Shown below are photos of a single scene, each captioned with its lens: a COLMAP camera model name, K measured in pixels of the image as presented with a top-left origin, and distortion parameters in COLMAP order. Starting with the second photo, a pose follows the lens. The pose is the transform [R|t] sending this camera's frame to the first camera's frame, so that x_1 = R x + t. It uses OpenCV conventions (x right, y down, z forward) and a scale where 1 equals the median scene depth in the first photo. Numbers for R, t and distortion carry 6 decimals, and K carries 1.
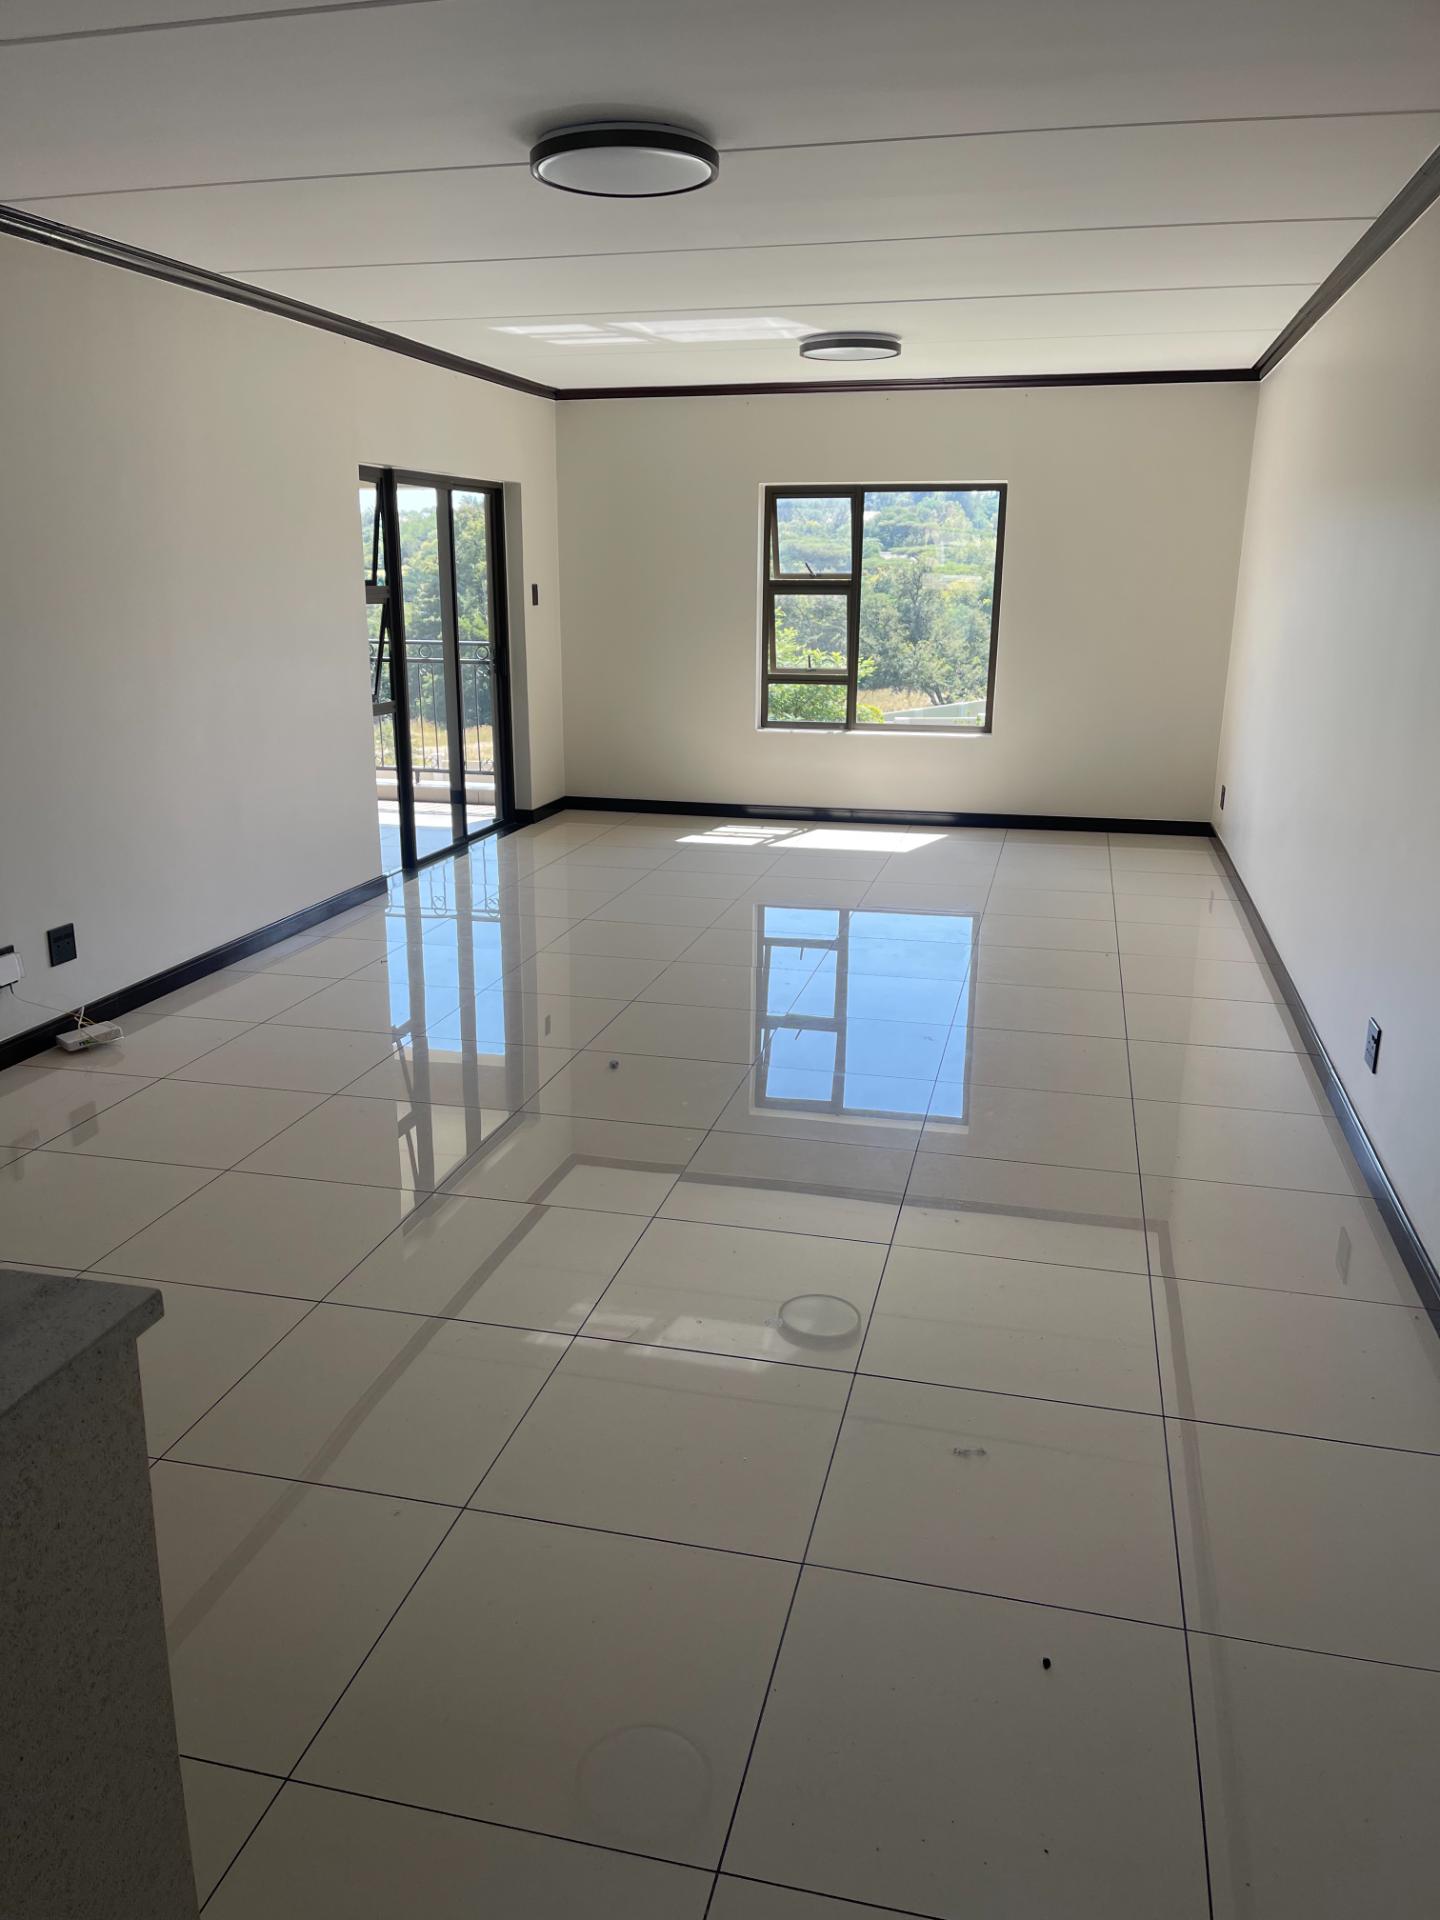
lens RADIAL K [[1403.5, 0, 720.0], [0, 1403.5, 960.0], [0, 0, 1]] dist [0.077072, -0.135276]
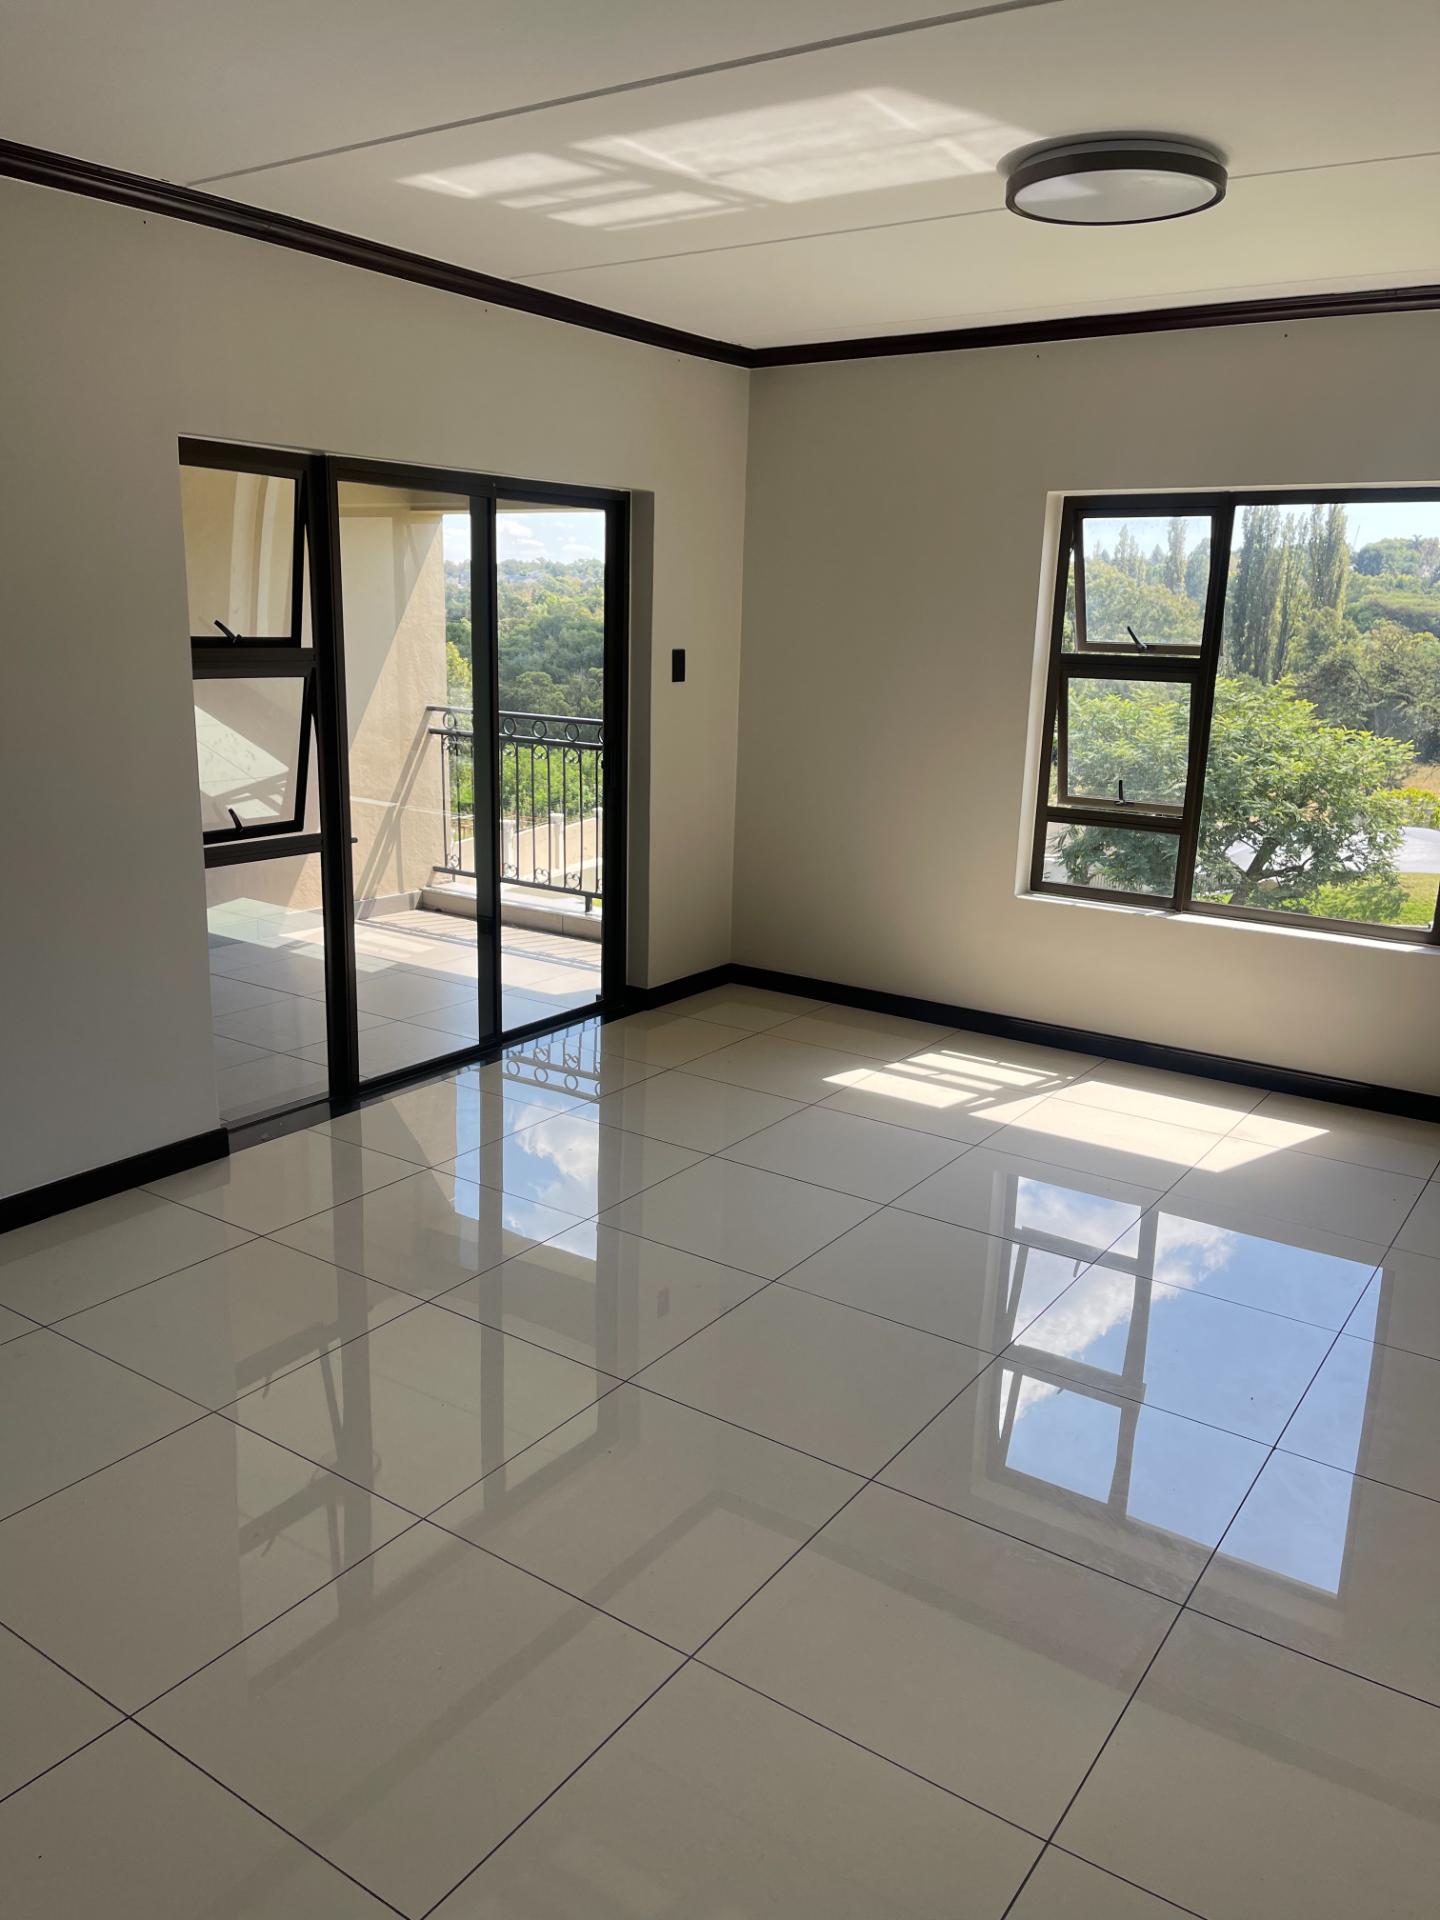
lens RADIAL K [[1403.5, 0, 720.0], [0, 1403.5, 960.0], [0, 0, 1]] dist [0.077072, -0.135276]
pose [[0.931624, 0.108133, -0.346964, 0.122894], [-0.119821, 0.992719, -0.012343, -0.116652], [0.343103, 0.053073, 0.937797, 0.400209]]
